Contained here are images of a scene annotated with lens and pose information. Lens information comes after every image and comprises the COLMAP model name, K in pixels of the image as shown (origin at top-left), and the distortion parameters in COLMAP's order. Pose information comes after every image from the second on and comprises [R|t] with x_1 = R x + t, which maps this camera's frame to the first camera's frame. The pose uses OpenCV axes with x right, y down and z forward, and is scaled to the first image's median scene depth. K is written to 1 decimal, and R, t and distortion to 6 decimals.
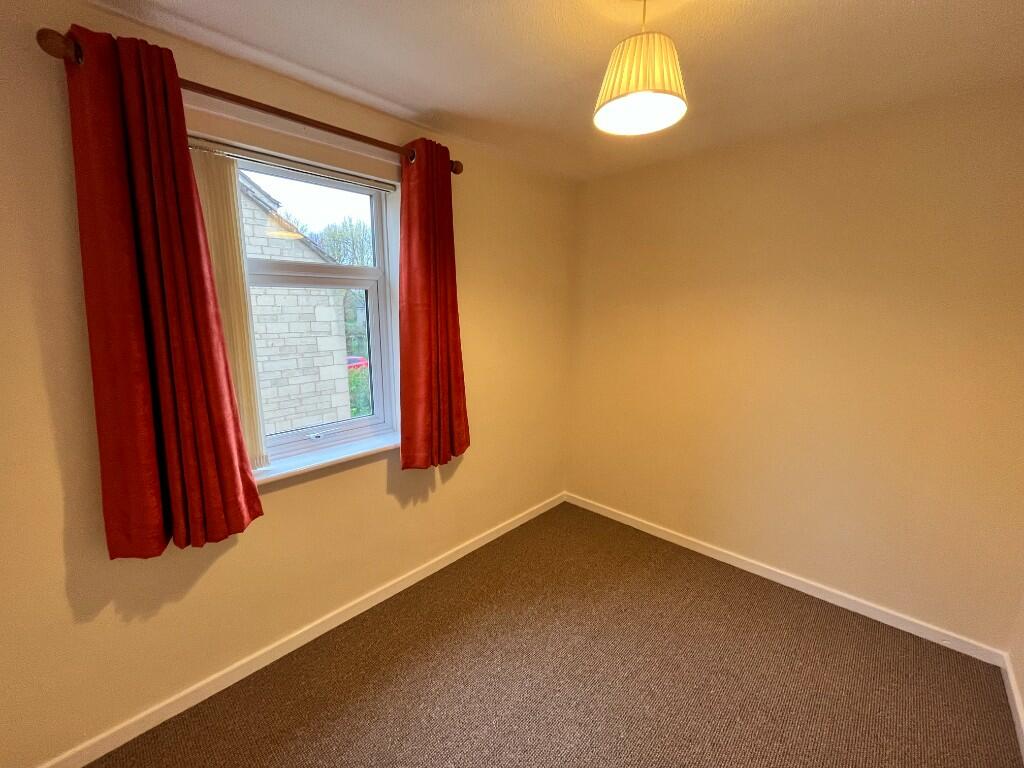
lens RADIAL K [[417.1, 0, 512.0], [0, 417.1, 384.0], [0, 0, 1]] dist [0.000721, 0.000232]
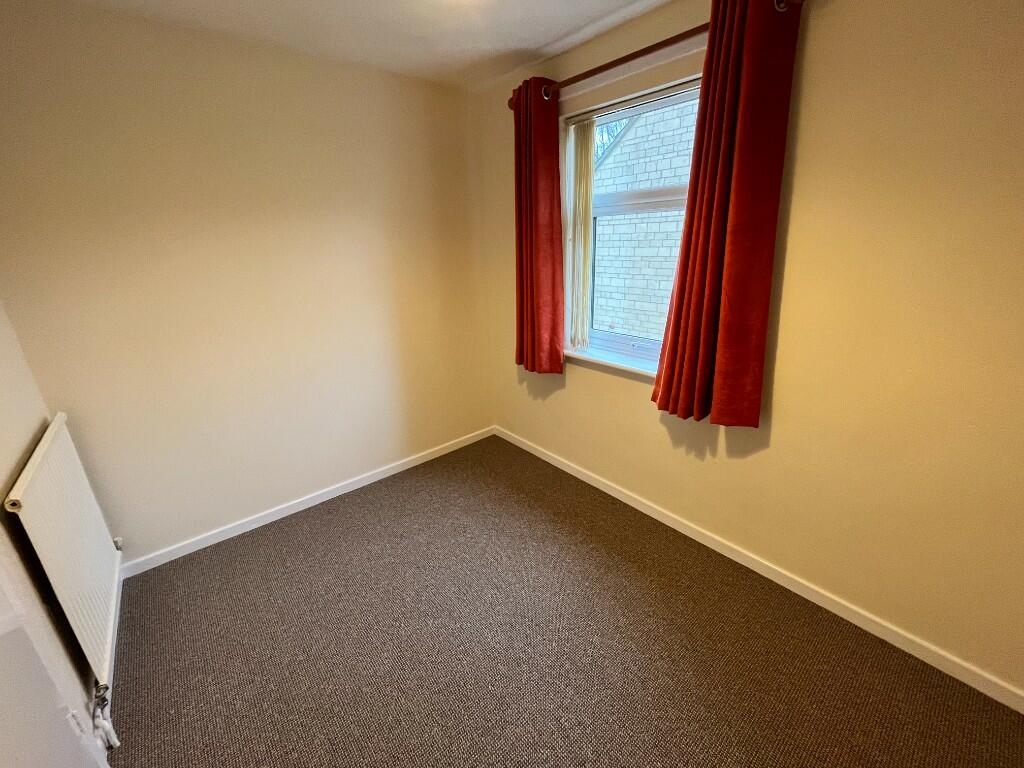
lens RADIAL K [[417.1, 0, 512.0], [0, 417.1, 384.0], [0, 0, 1]] dist [0.000721, 0.000232]
pose [[-0.115299, 0.331409, -0.936416, 0.839392], [-0.147873, 0.926472, 0.346097, -0.153264], [0.982263, 0.178375, -0.057815, 0.870058]]
